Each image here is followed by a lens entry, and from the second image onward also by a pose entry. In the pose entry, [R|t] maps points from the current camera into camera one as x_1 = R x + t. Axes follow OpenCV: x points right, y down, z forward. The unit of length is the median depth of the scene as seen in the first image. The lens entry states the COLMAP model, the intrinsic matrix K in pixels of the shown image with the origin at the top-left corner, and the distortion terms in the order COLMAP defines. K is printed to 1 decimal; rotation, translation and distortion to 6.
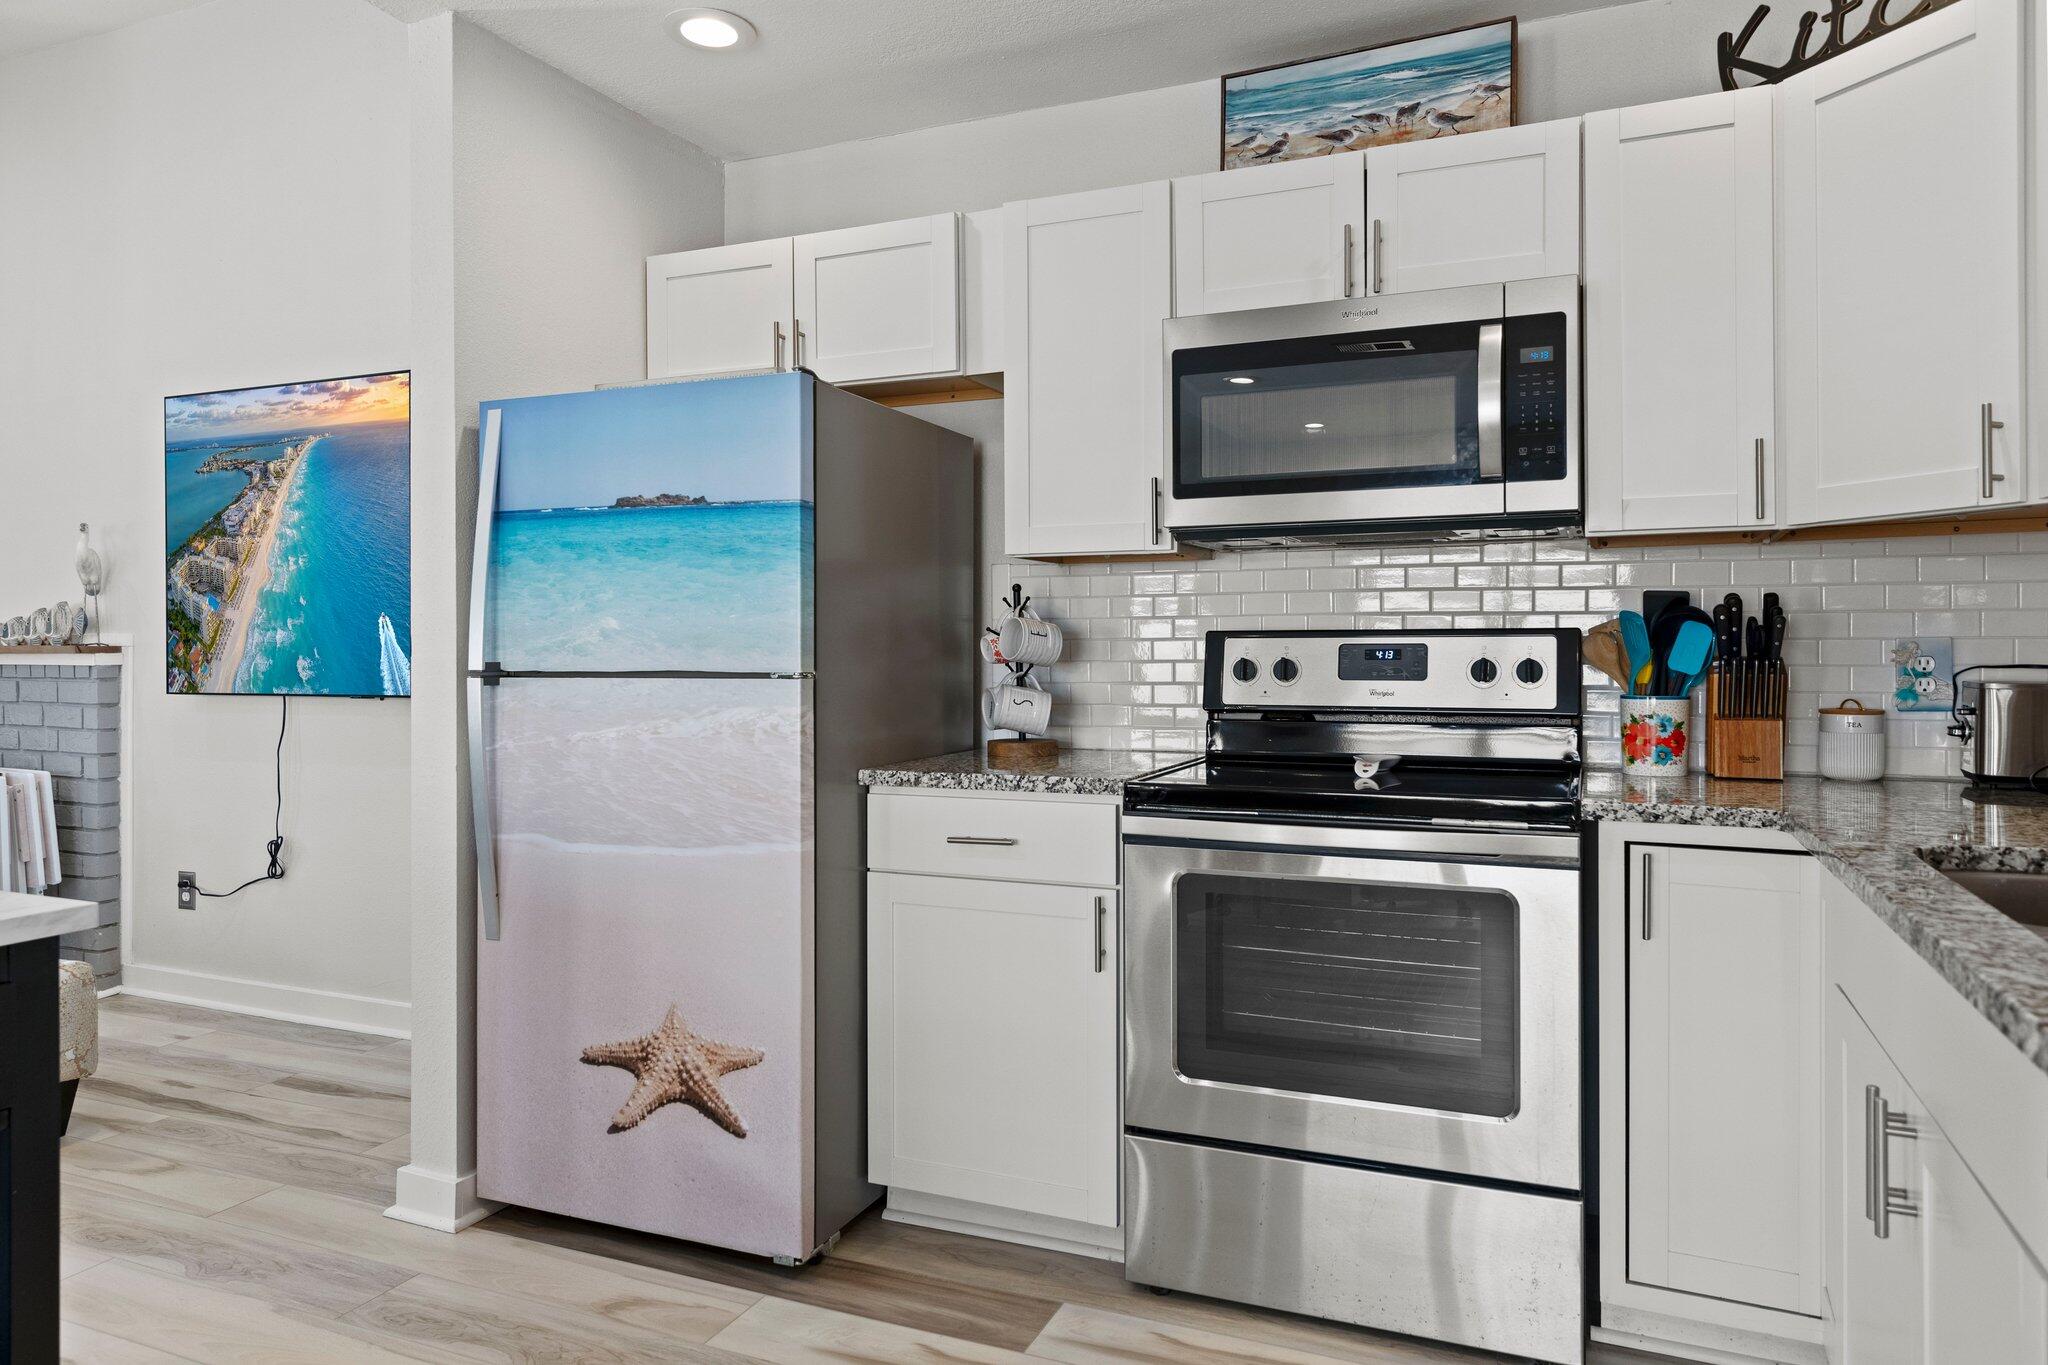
lens RADIAL K [[1271.2, 0, 1005.0], [0, 1271.2, 664.9], [0, 0, 1]] dist [-0.005568, -0.012409]
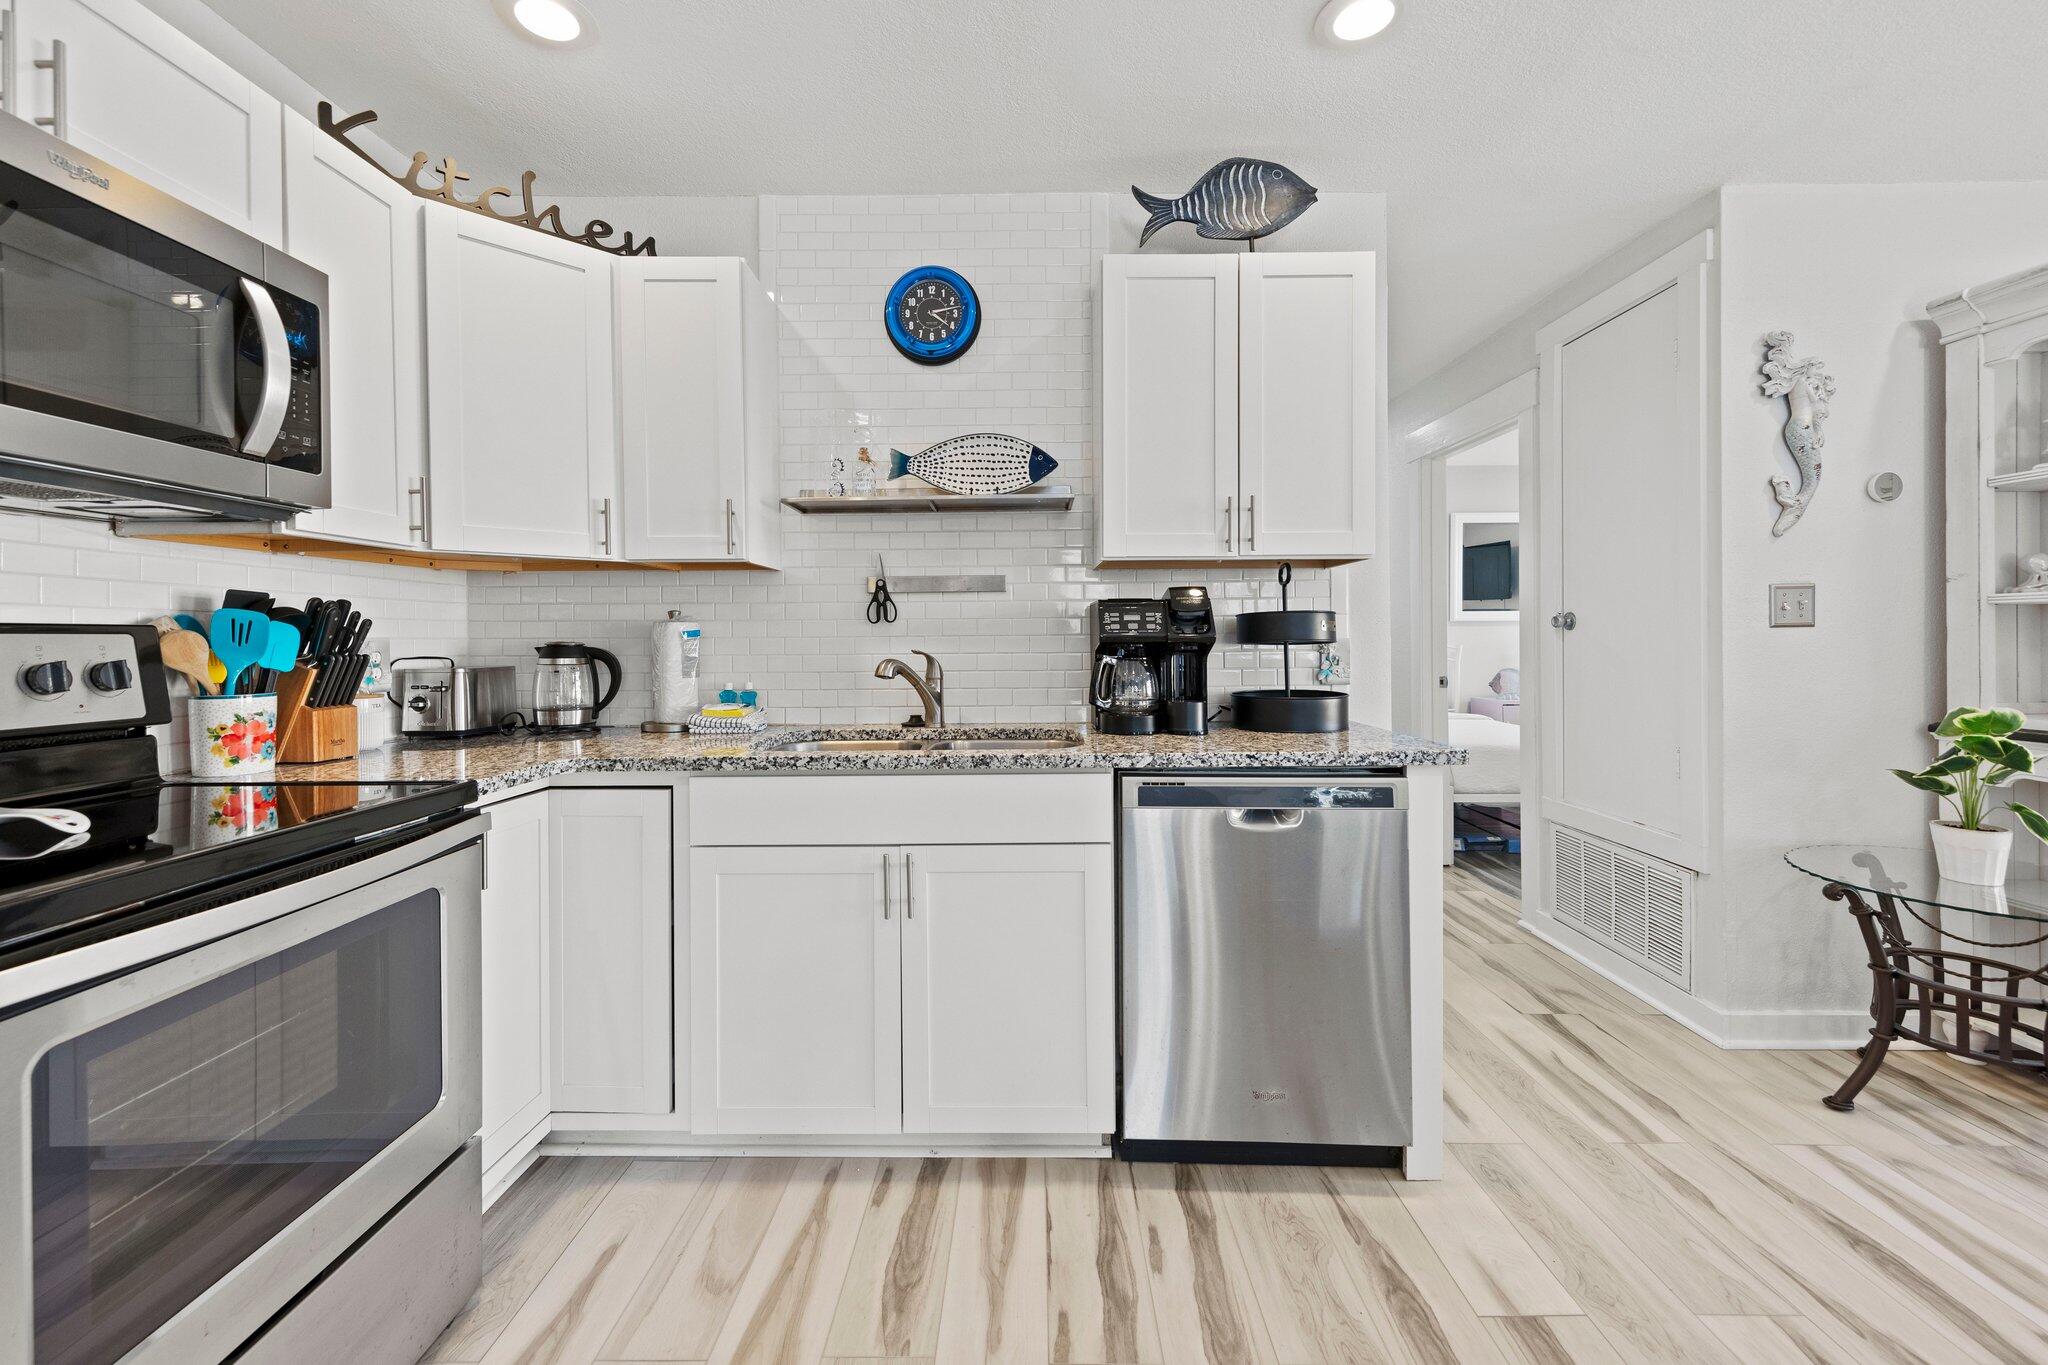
lens RADIAL K [[821.9, 0, 1005.3], [0, 821.9, 642.2], [0, 0, 1]] dist [-0.007681, 0.003164]
pose [[-0.380234, 0.001089, 0.924890, -0.318838], [0.021267, 0.999745, 0.007566, -0.009224], [-0.924646, 0.022546, -0.380160, 0.672743]]
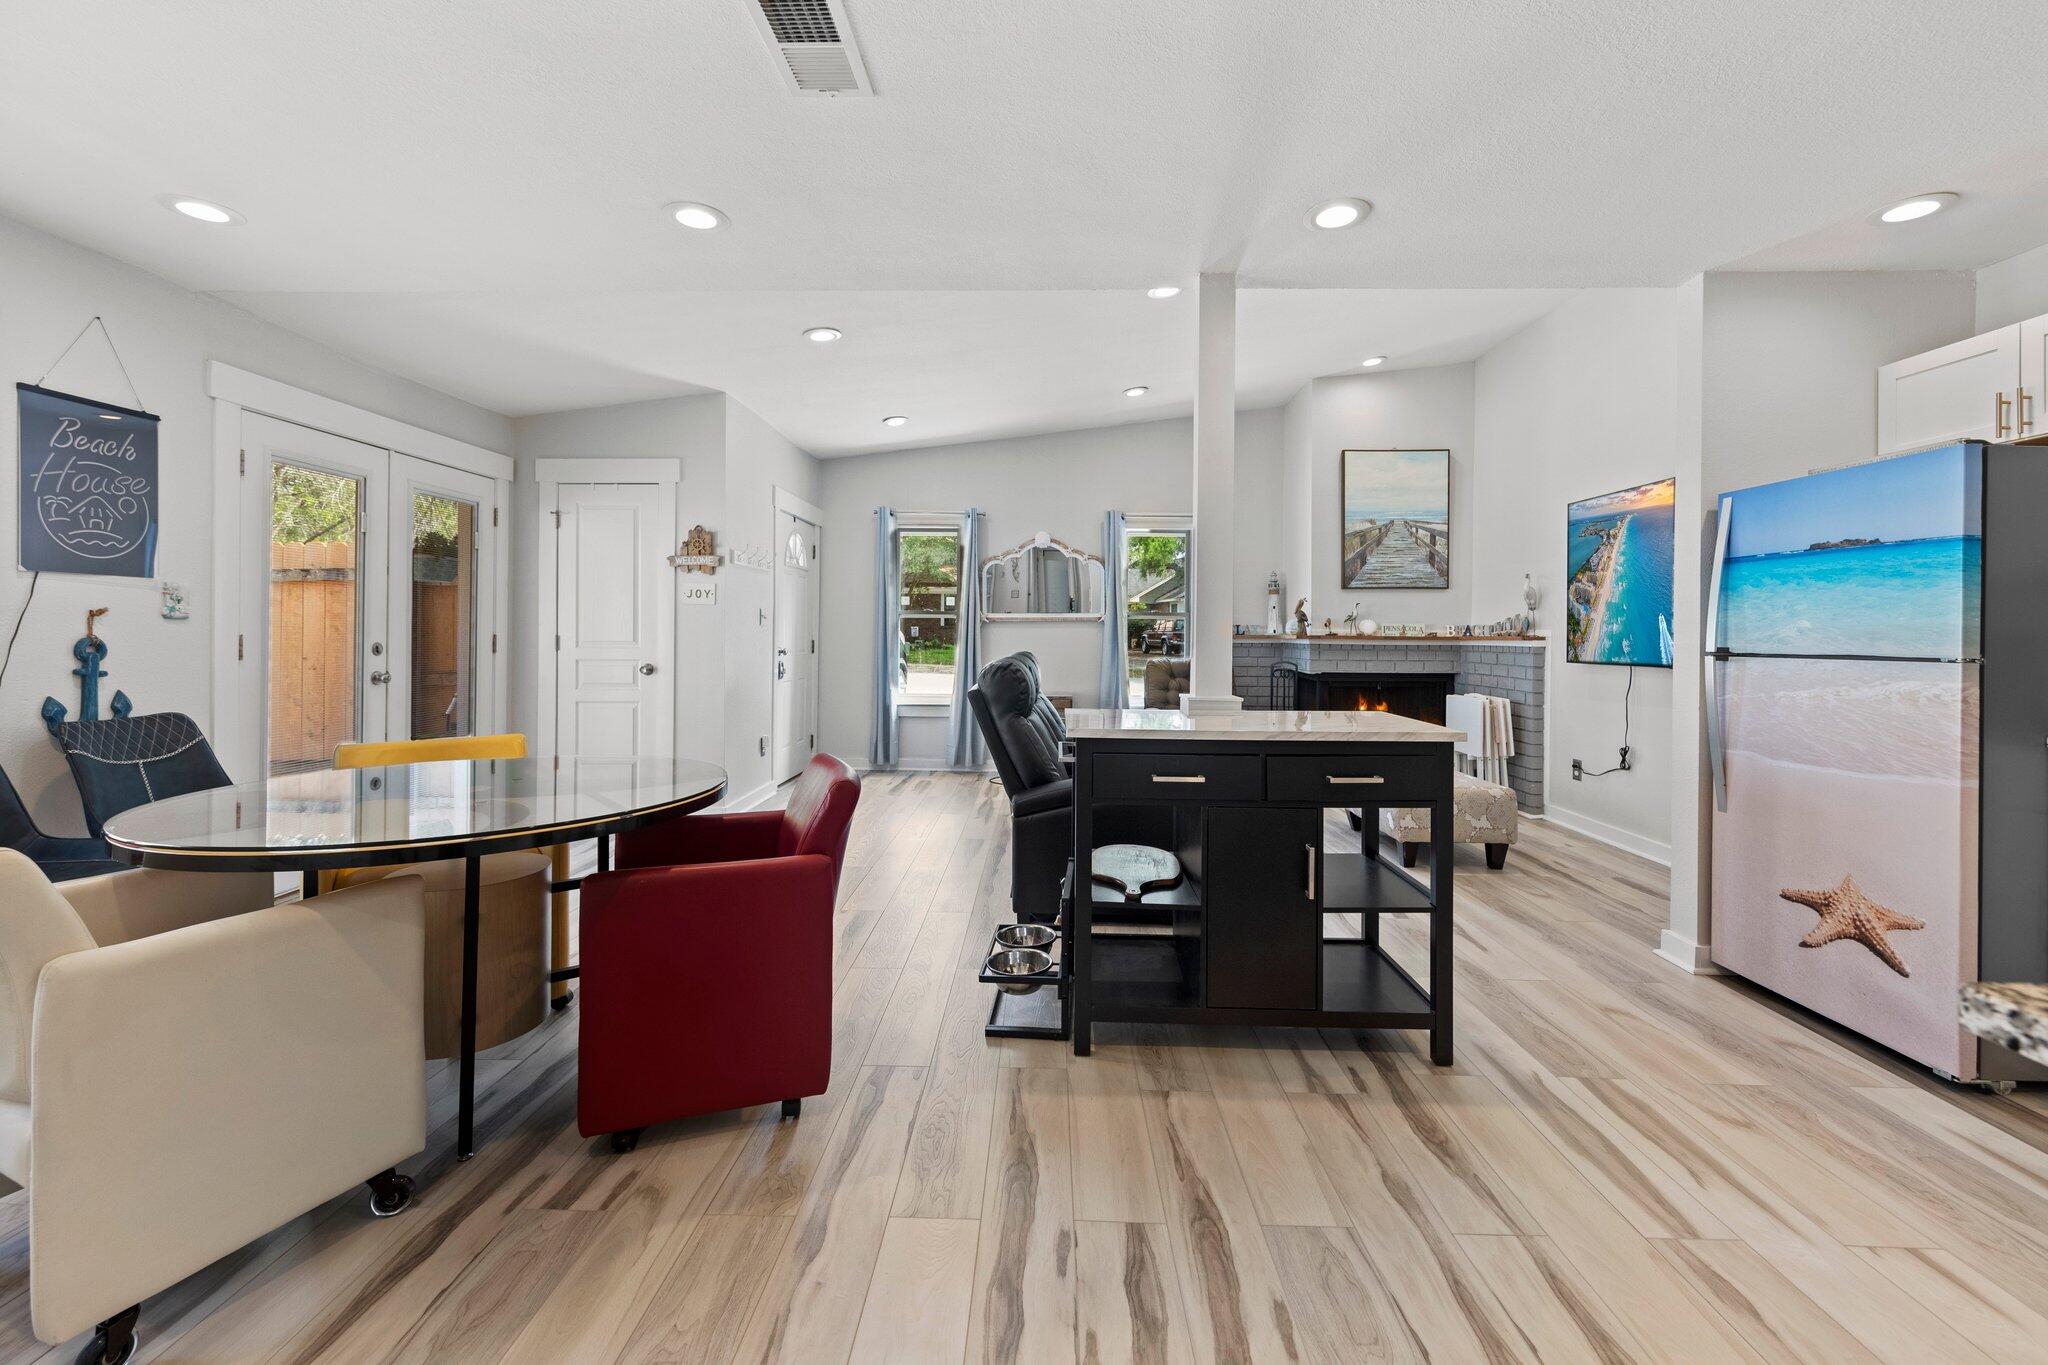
lens RADIAL K [[821.9, 0, 990.1], [0, 821.9, 630.7], [0, 0, 1]] dist [-0.007681, 0.003164]
pose [[0.326152, 0.002081, -0.945315, 0.323220], [-0.012540, 0.999919, -0.002125, -0.009139], [0.945234, 0.012548, 0.326151, -0.291977]]
